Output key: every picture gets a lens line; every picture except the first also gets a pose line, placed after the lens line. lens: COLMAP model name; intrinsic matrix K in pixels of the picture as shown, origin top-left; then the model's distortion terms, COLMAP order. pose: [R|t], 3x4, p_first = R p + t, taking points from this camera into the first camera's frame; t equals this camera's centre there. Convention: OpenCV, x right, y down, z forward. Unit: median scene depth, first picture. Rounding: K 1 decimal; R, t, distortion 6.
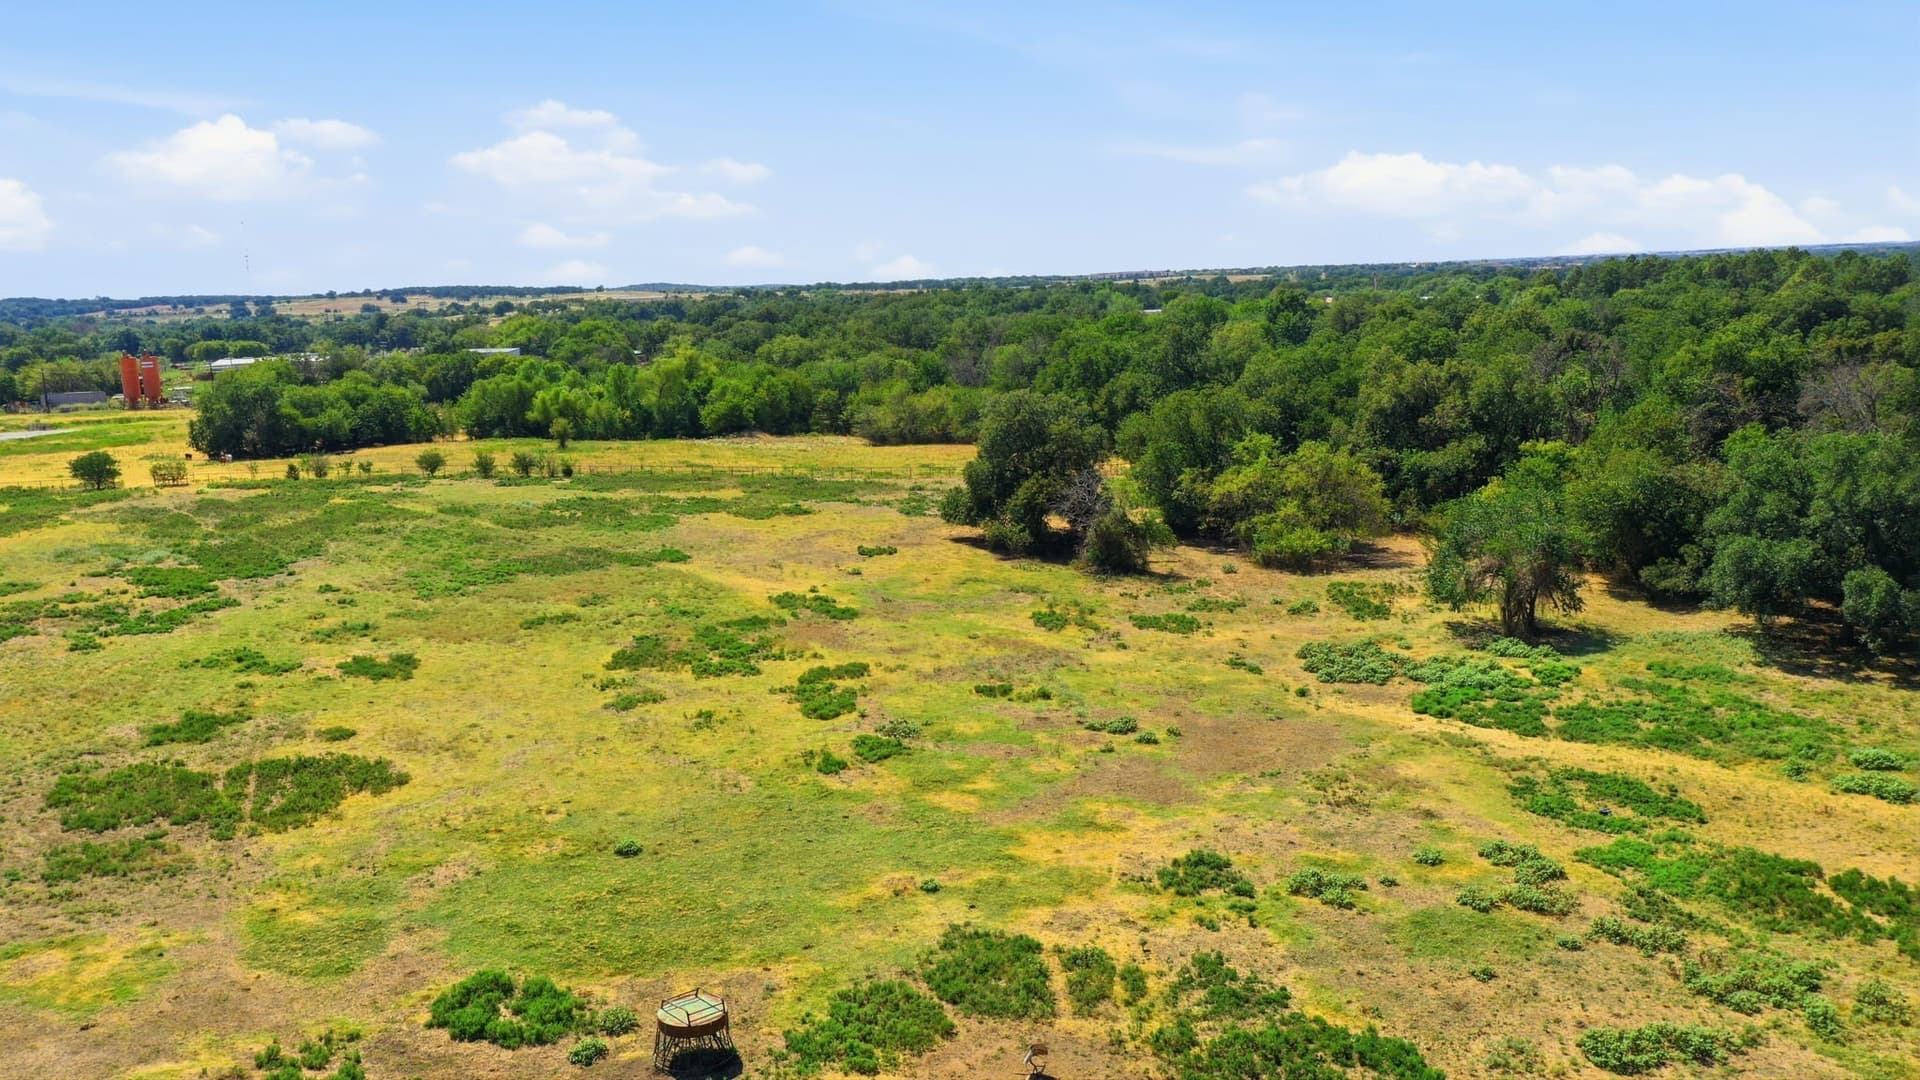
lens RADIAL K [[1501.3, 0, 960.0], [0, 1501.3, 540.0], [0, 0, 1]] dist [-0.007165, -0.002424]
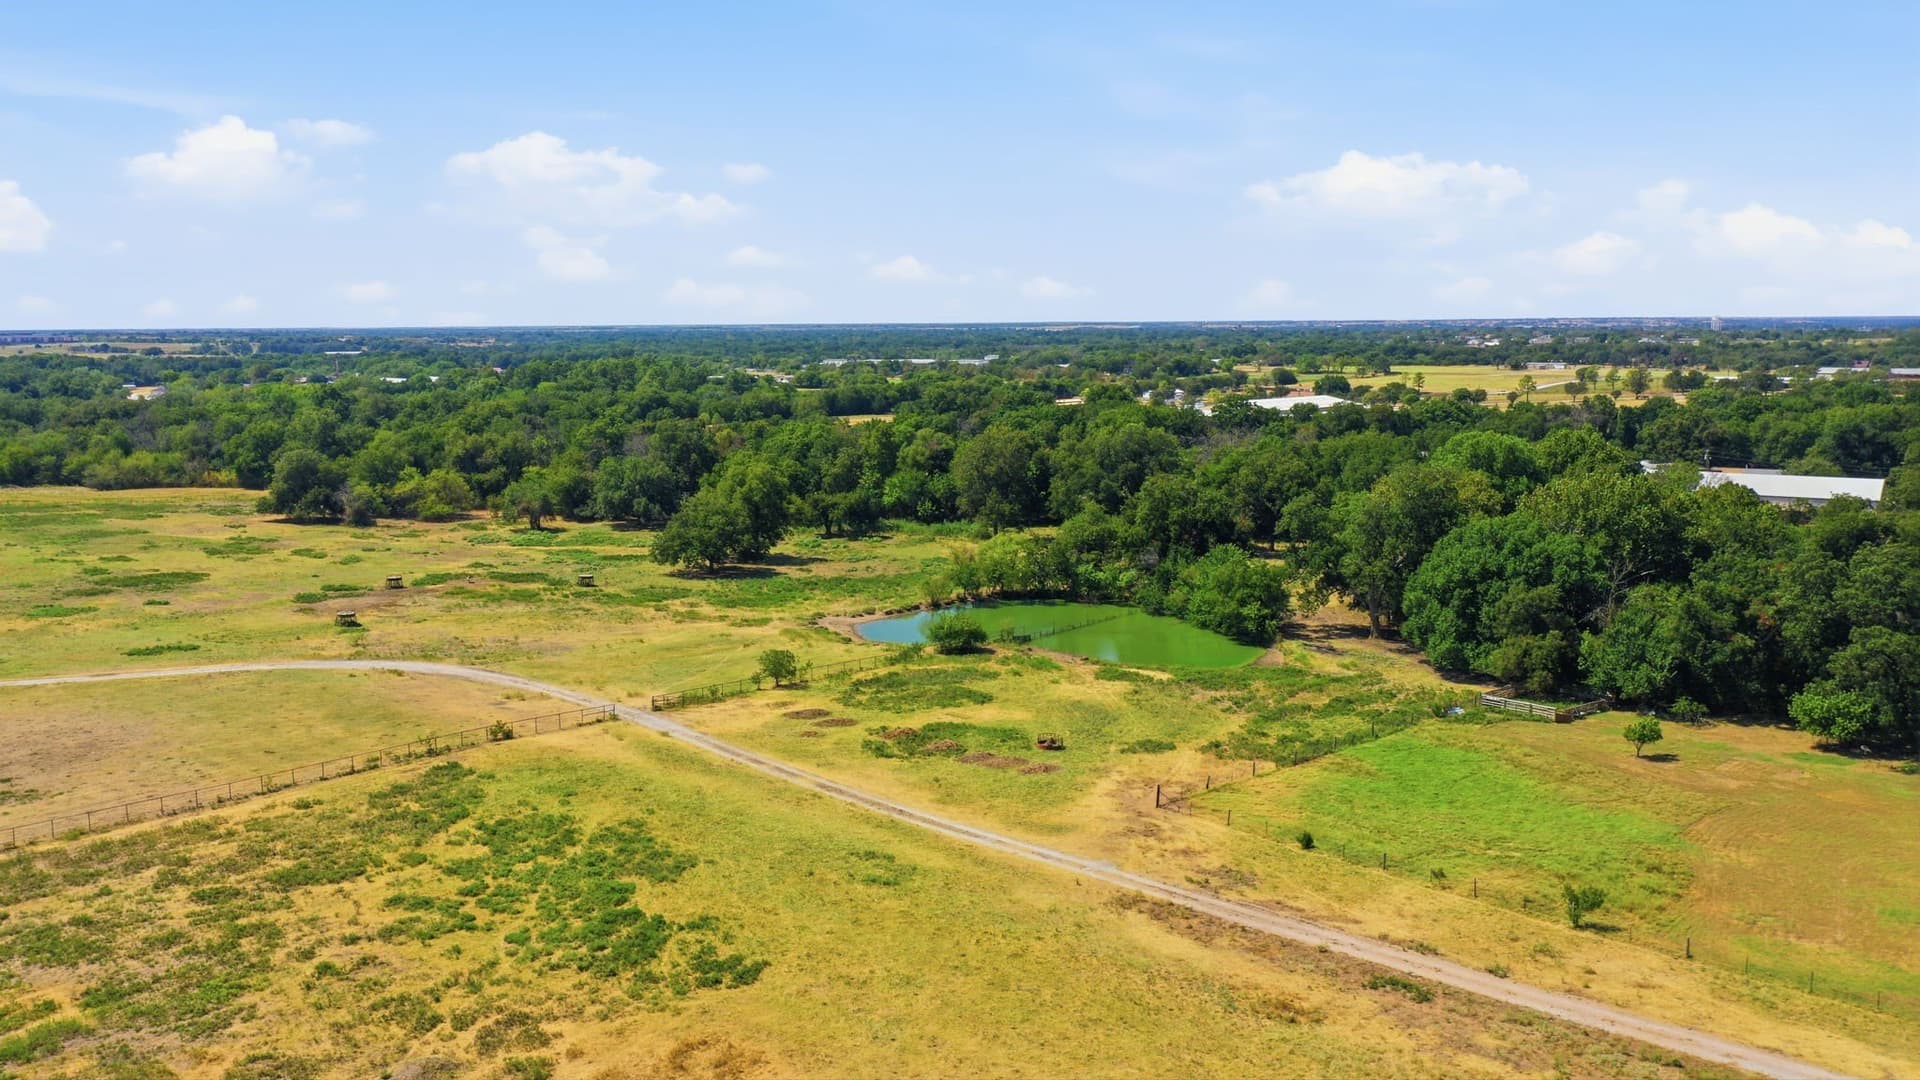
lens RADIAL K [[1501.3, 0, 960.0], [0, 1501.3, 540.0], [0, 0, 1]] dist [-0.007165, -0.002424]
pose [[0.771331, -0.053904, 0.634147, -0.947702], [0.081882, 0.996531, -0.014888, 0.220980], [-0.631144, 0.063409, 0.773069, -1.990349]]
